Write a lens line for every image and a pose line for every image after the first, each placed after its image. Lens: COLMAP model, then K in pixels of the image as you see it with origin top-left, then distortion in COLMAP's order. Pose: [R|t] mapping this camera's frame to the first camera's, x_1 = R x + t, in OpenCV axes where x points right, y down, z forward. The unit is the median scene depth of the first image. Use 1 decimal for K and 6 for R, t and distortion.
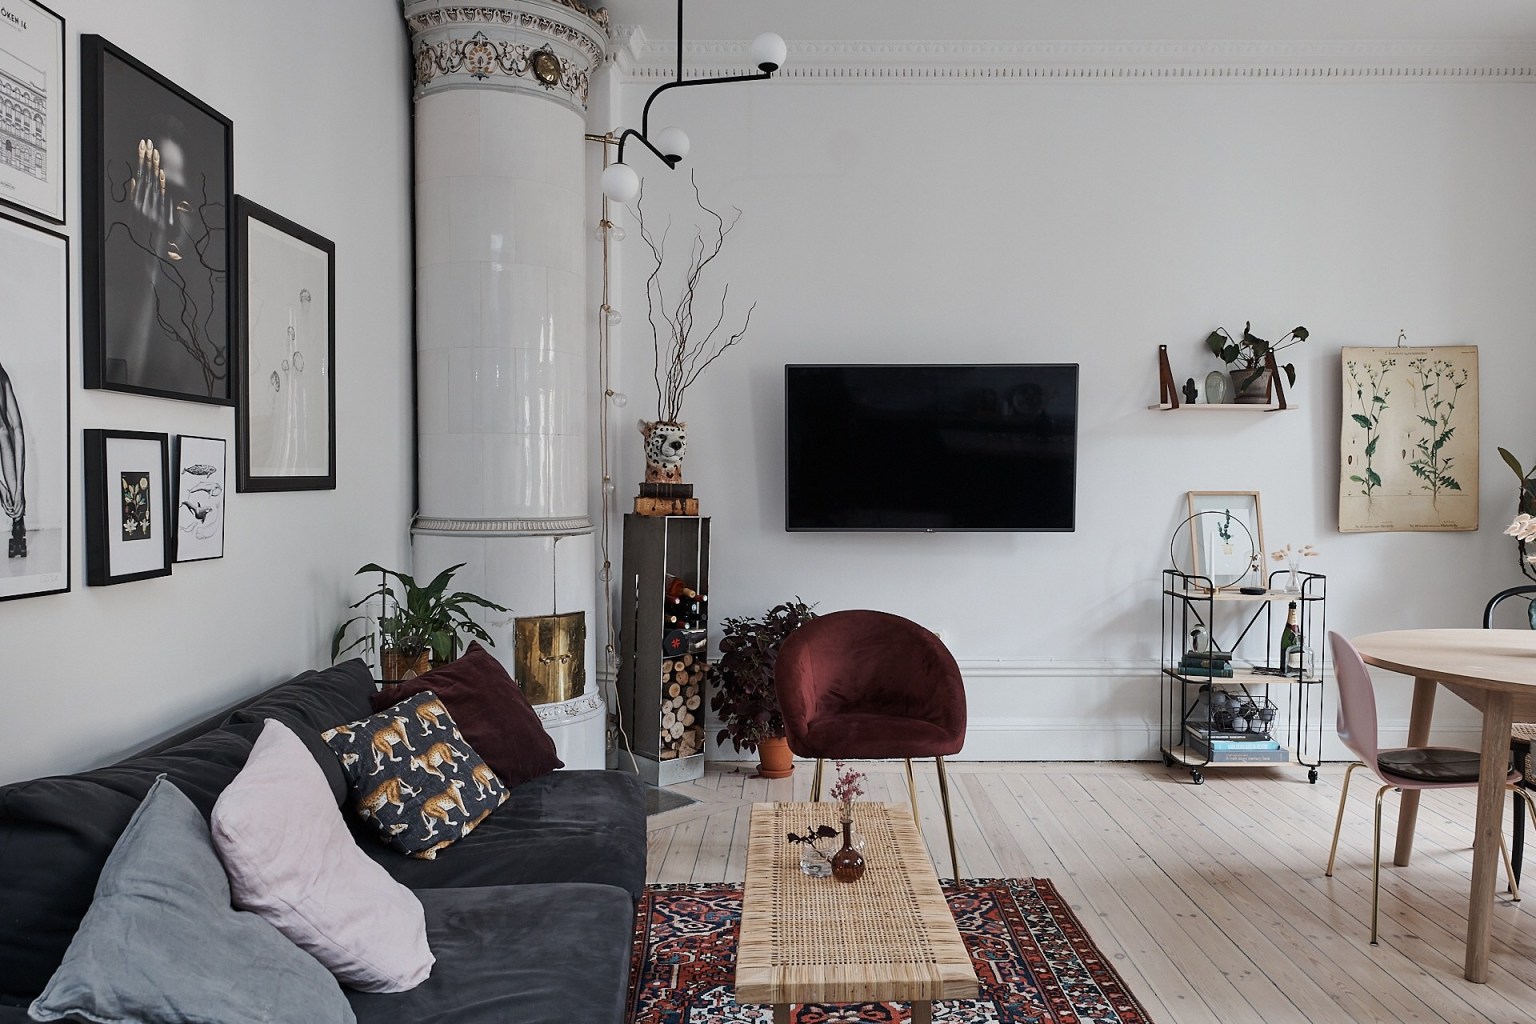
lens RADIAL K [[1050.7, 0, 782.8], [0, 1050.7, 506.7], [0, 0, 1]] dist [0.004774, -0.005571]
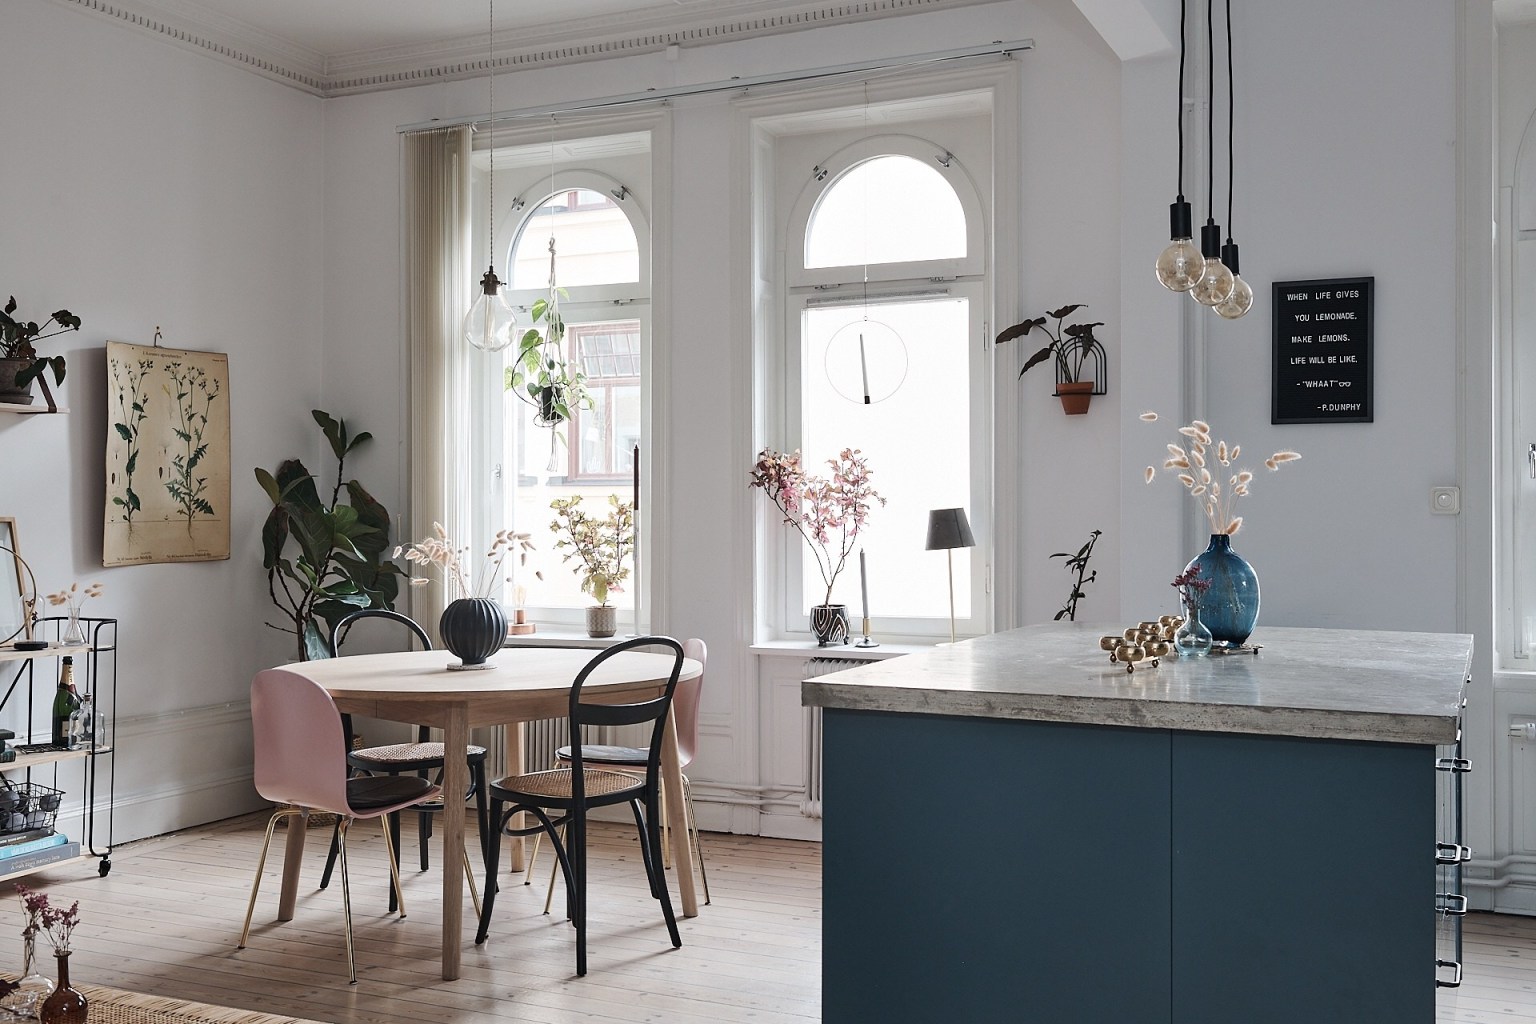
lens RADIAL K [[1542.0, 0, 774.2], [0, 1542.0, 506.9], [0, 0, 1]] dist [0.010319, 0.000000]
pose [[0.418636, 0.001409, 0.908153, -0.359433], [0.015634, 0.999839, -0.008758, -0.003554], [-0.908020, 0.017865, 0.418547, 0.025314]]
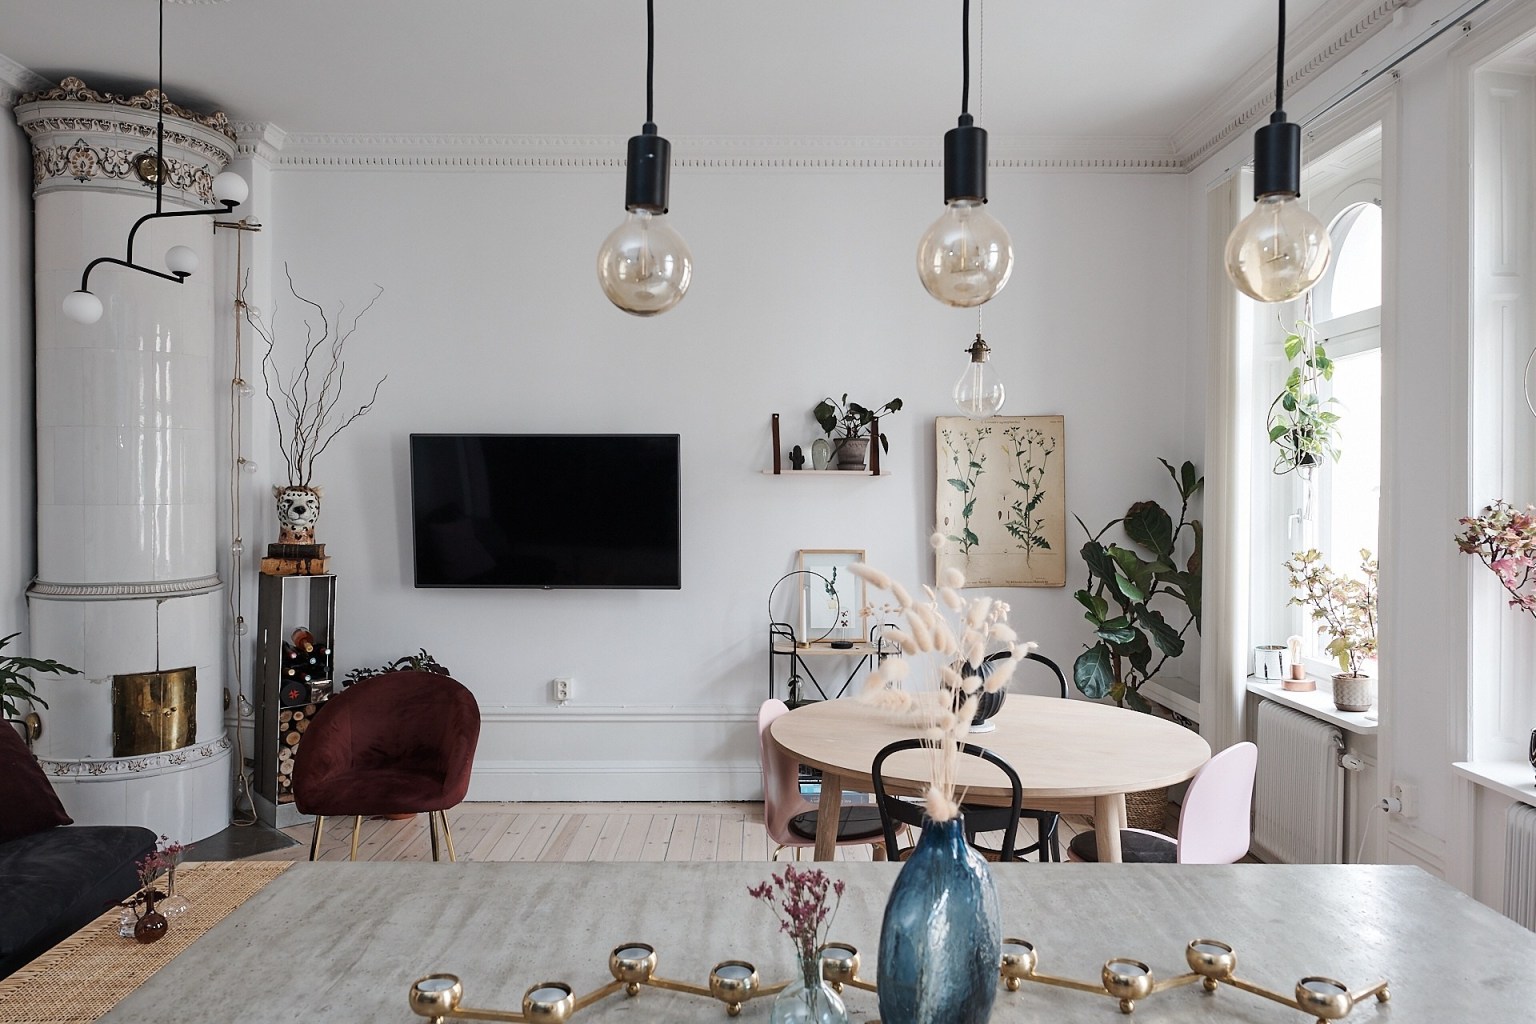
lens RADIAL K [[1050.7, 0, 738.4], [0, 1050.7, 497.4], [0, 0, 1]] dist [0.004774, -0.005571]
pose [[0.999974, 0.002179, 0.006824, 0.333786], [-0.002088, 0.999910, -0.013273, -0.056616], [-0.006853, 0.013258, 0.999889, -0.079933]]
